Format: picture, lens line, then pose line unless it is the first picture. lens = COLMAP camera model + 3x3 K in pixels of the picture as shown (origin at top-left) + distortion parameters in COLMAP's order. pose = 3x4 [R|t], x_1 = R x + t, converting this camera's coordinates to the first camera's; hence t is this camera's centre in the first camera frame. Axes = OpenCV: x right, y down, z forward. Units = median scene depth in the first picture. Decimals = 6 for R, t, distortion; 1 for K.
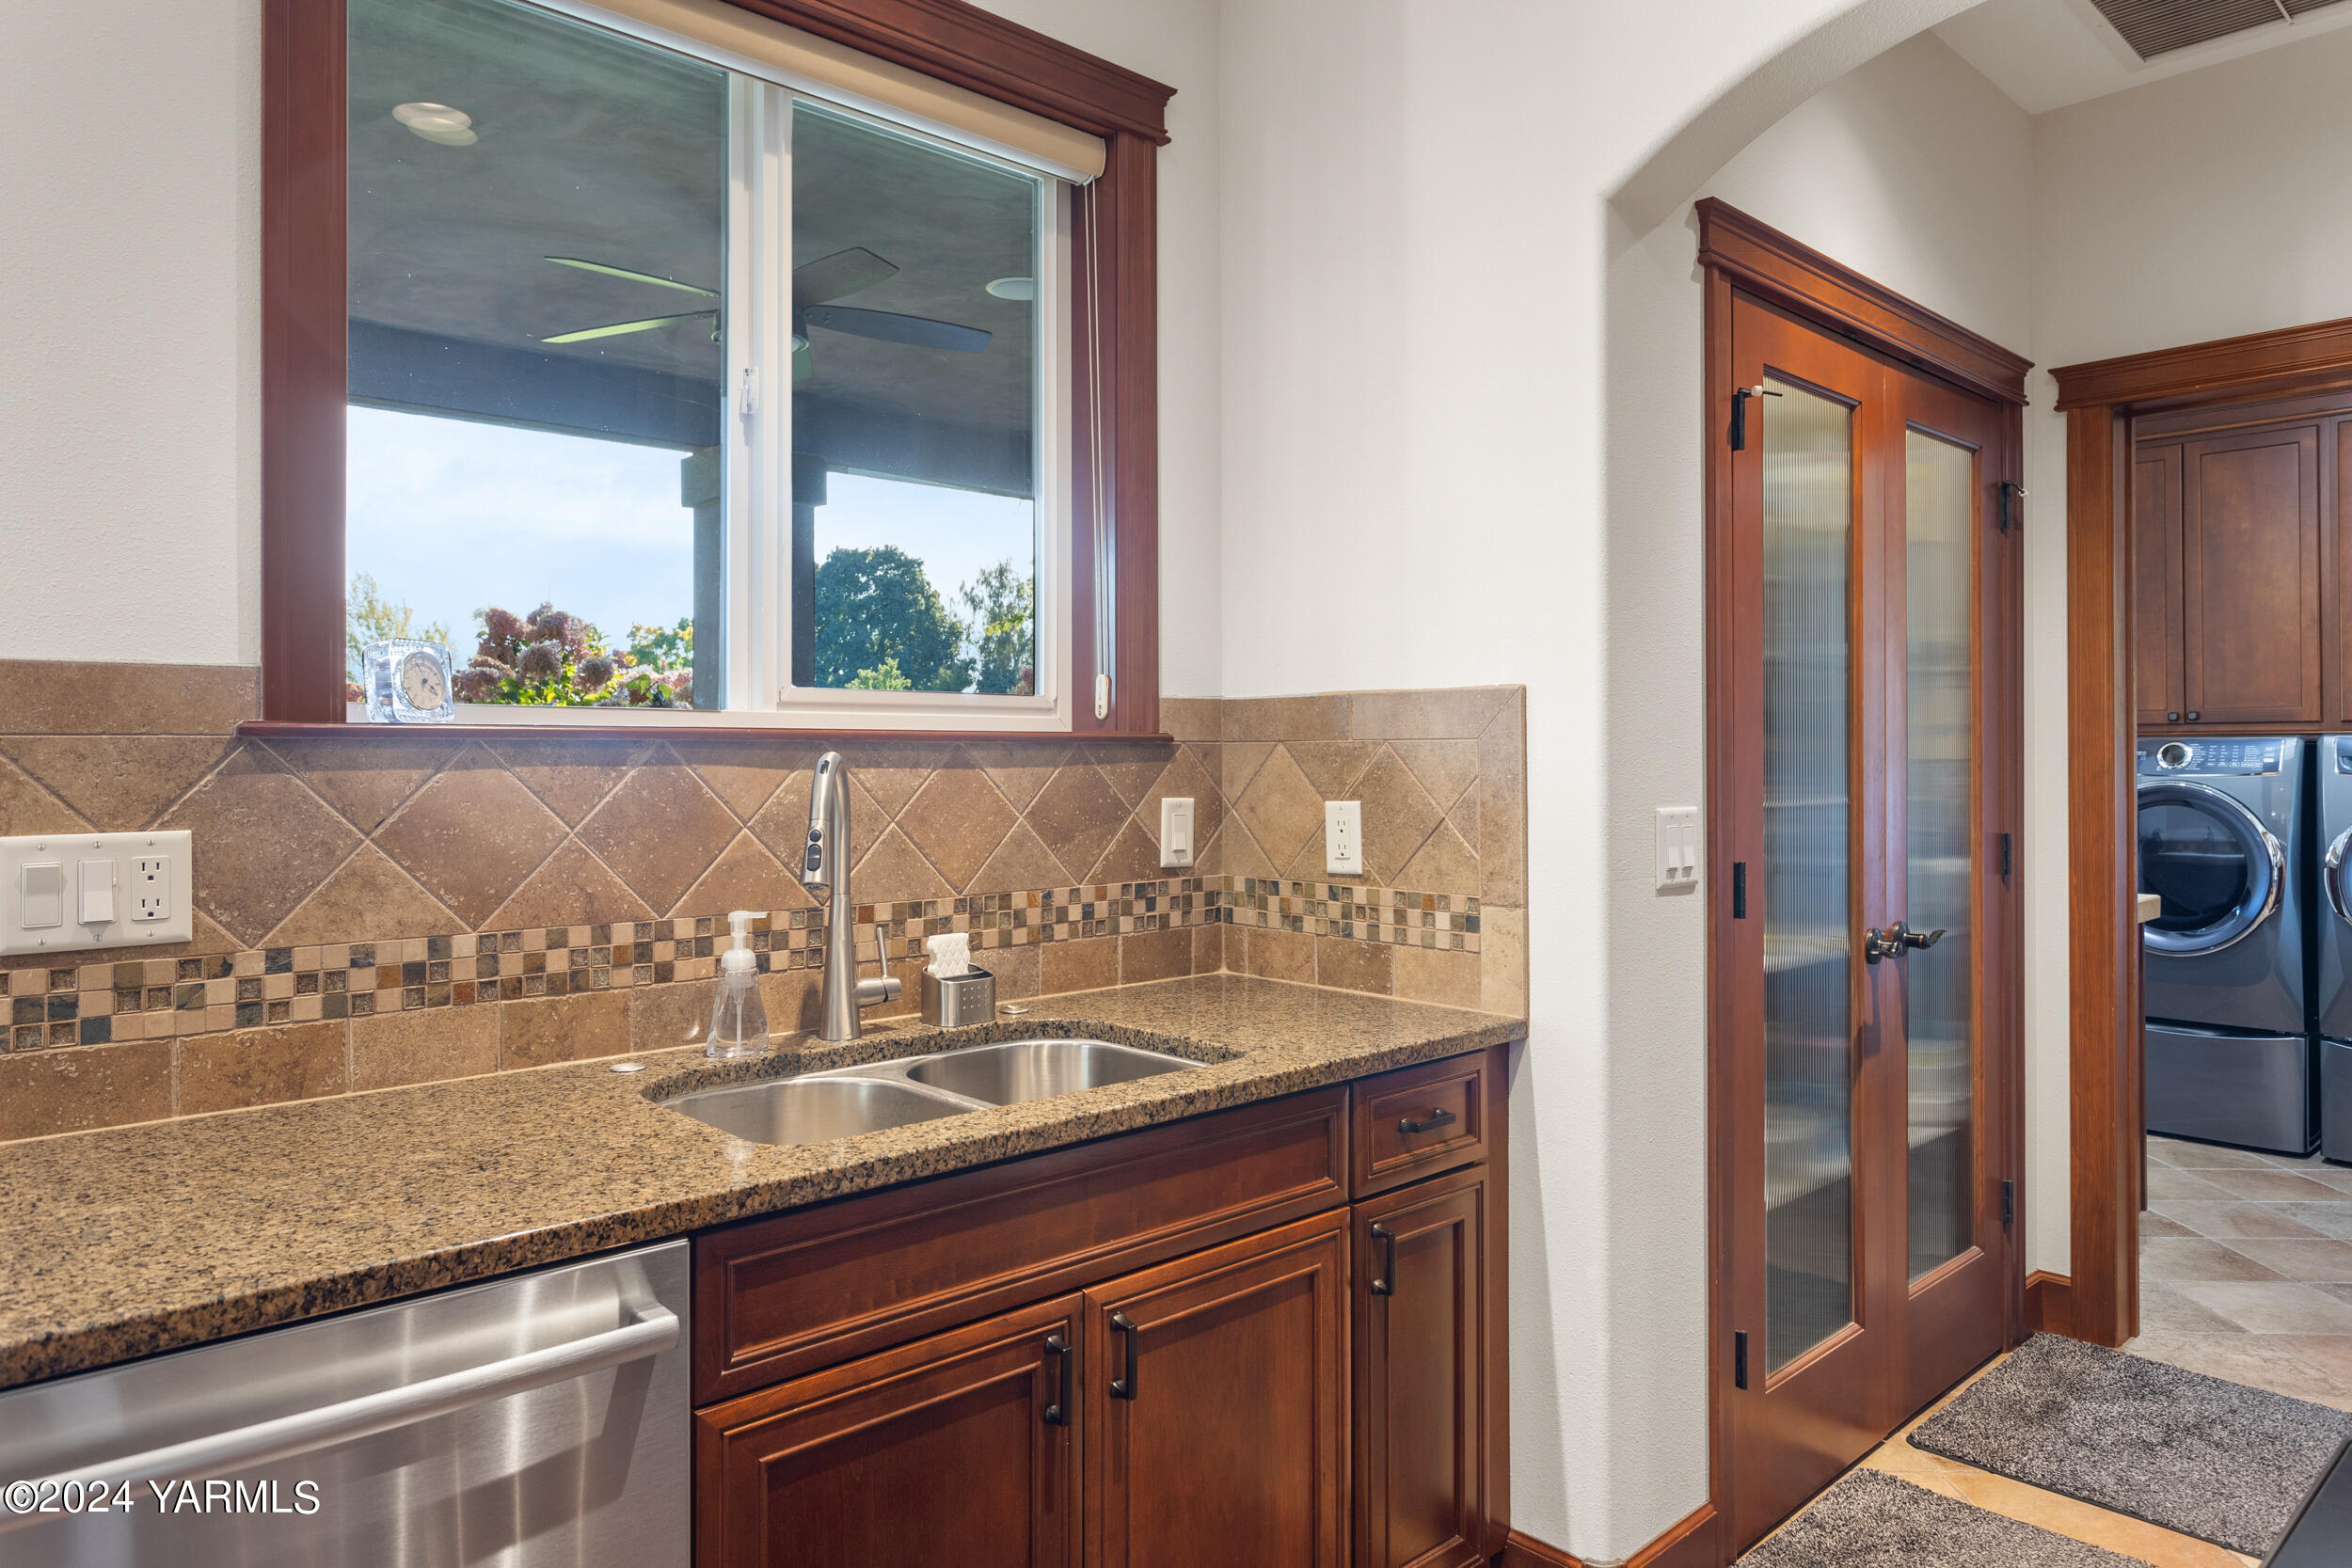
lens RADIAL K [[1489.5, 0, 1170.7], [0, 1489.5, 766.7], [0, 0, 1]] dist [-0.005124, 0.003835]
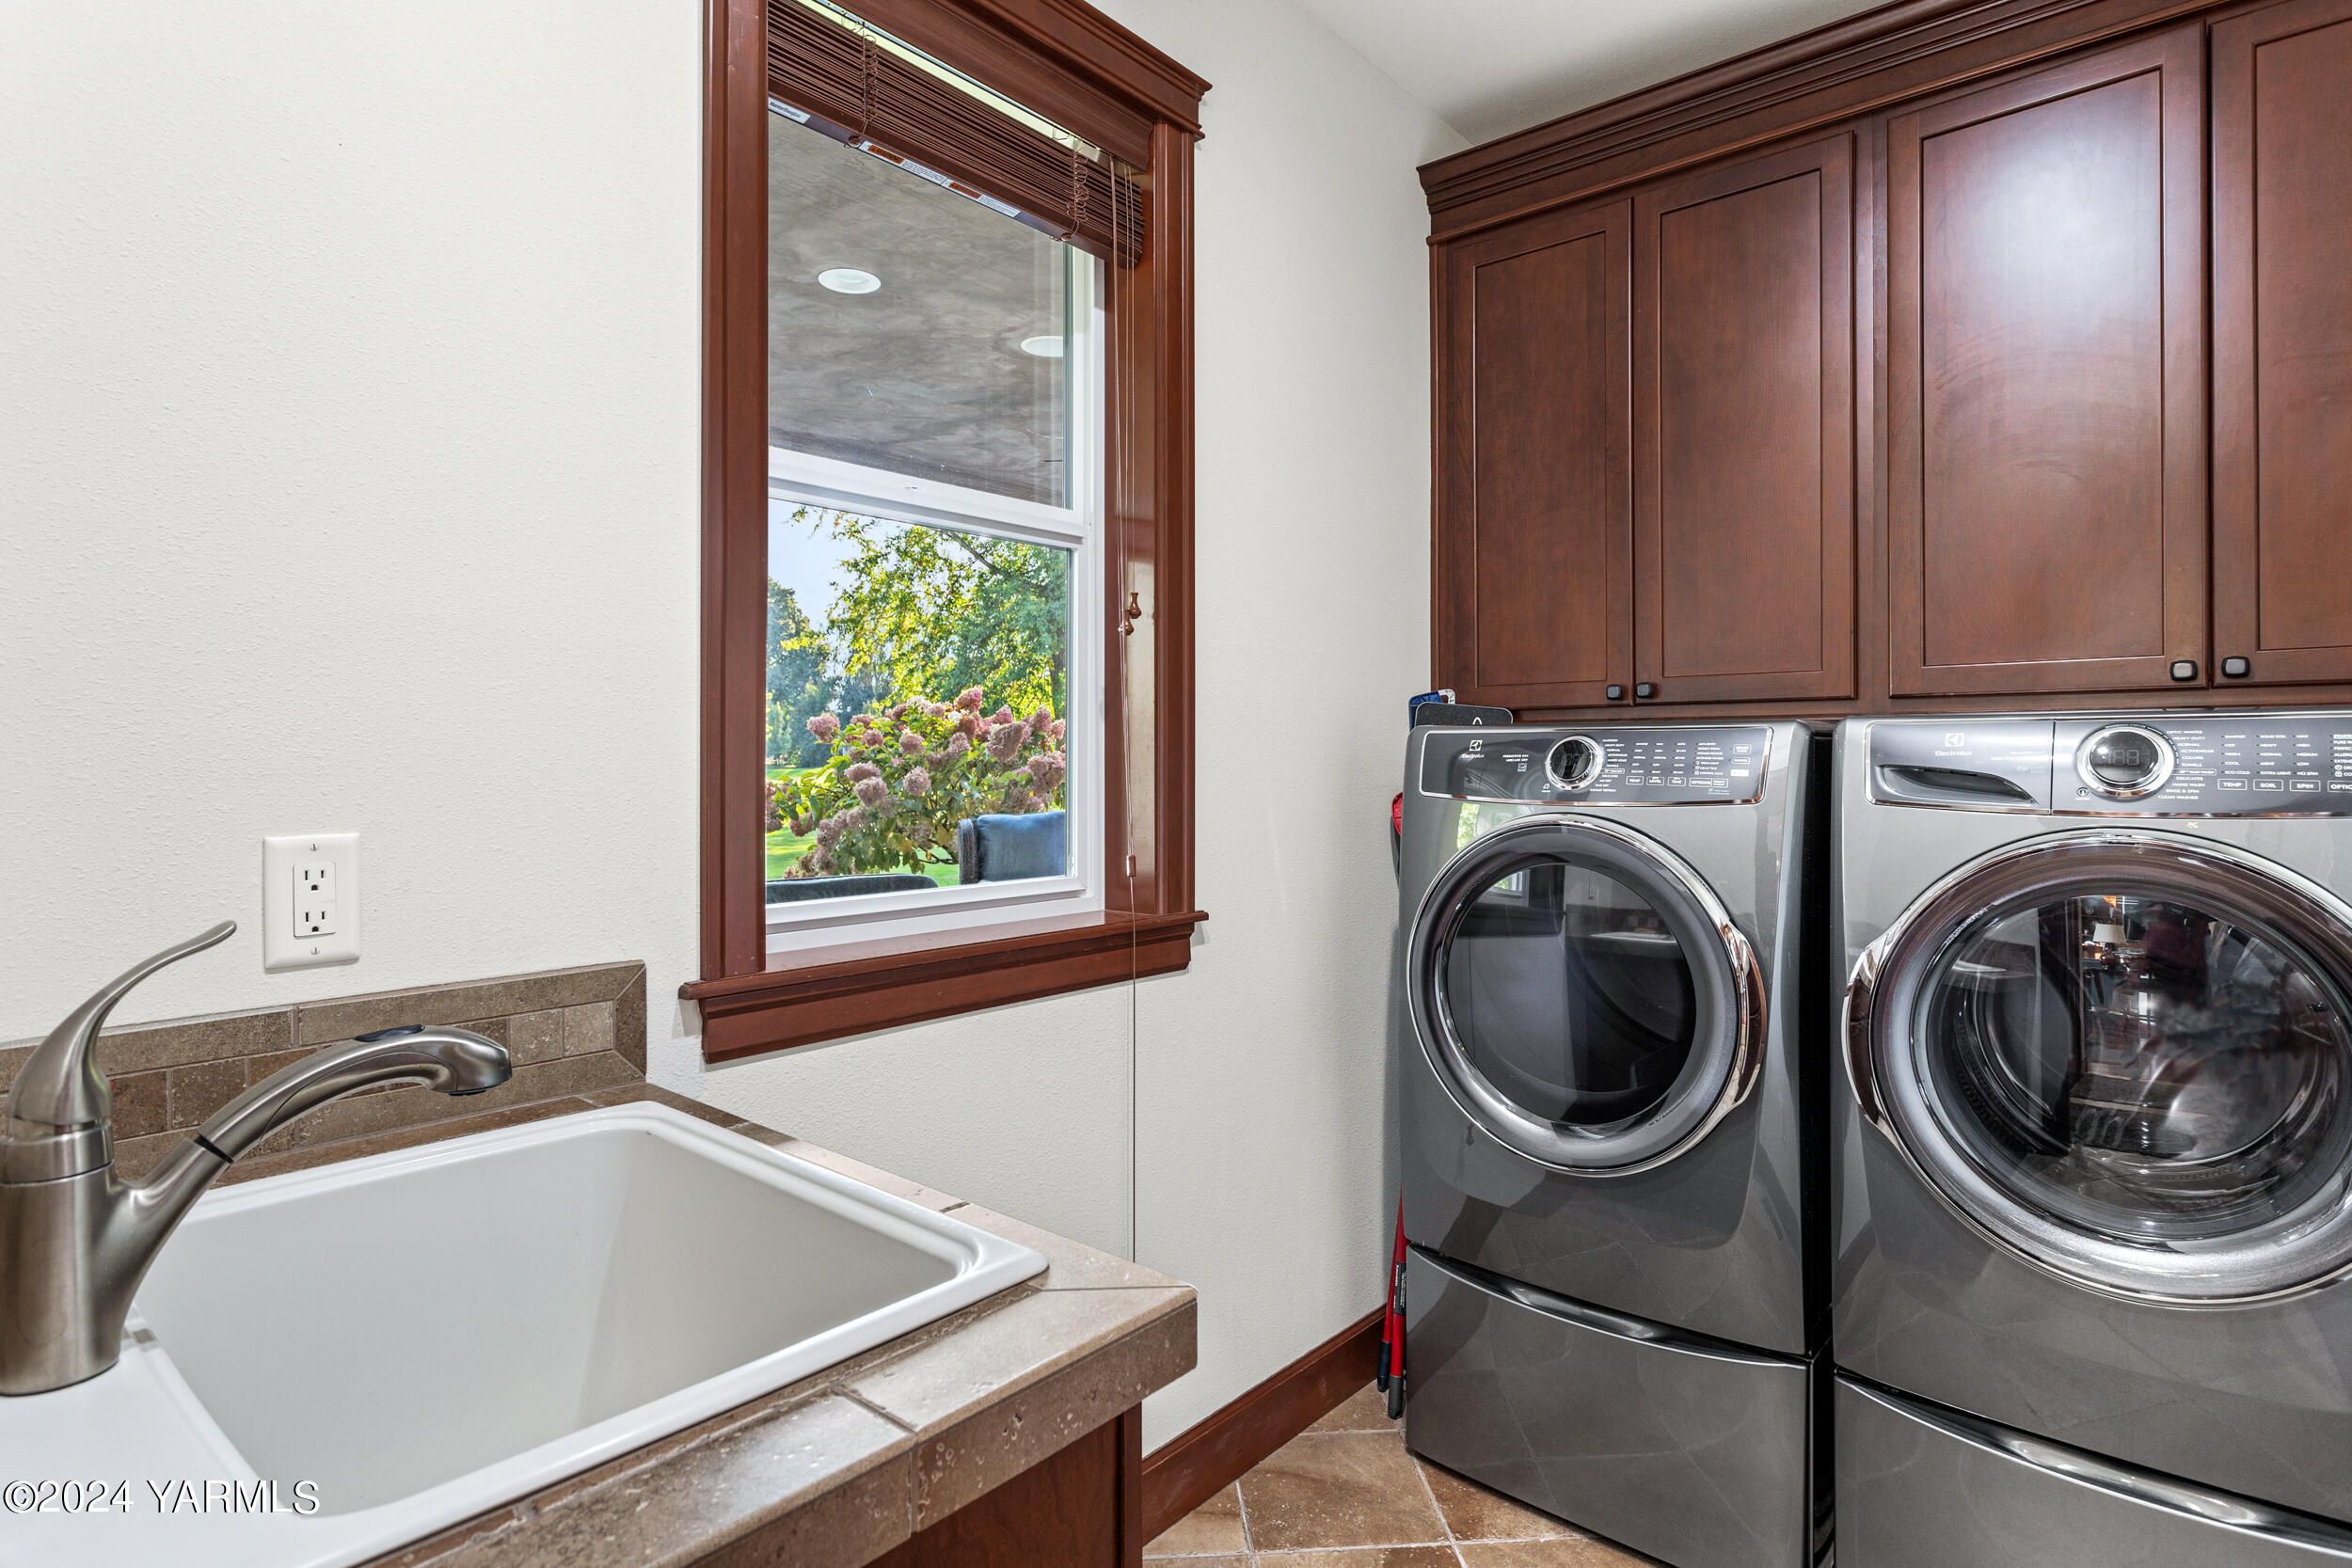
lens RADIAL K [[1213.8, 0, 1182.1], [0, 1213.8, 782.4], [0, 0, 1]] dist [0.006947, 0.003255]
pose [[0.993596, -0.002225, 0.112965, 0.498135], [0.000972, 0.999937, 0.011147, -0.005638], [-0.112983, -0.010965, 0.993536, 0.610997]]
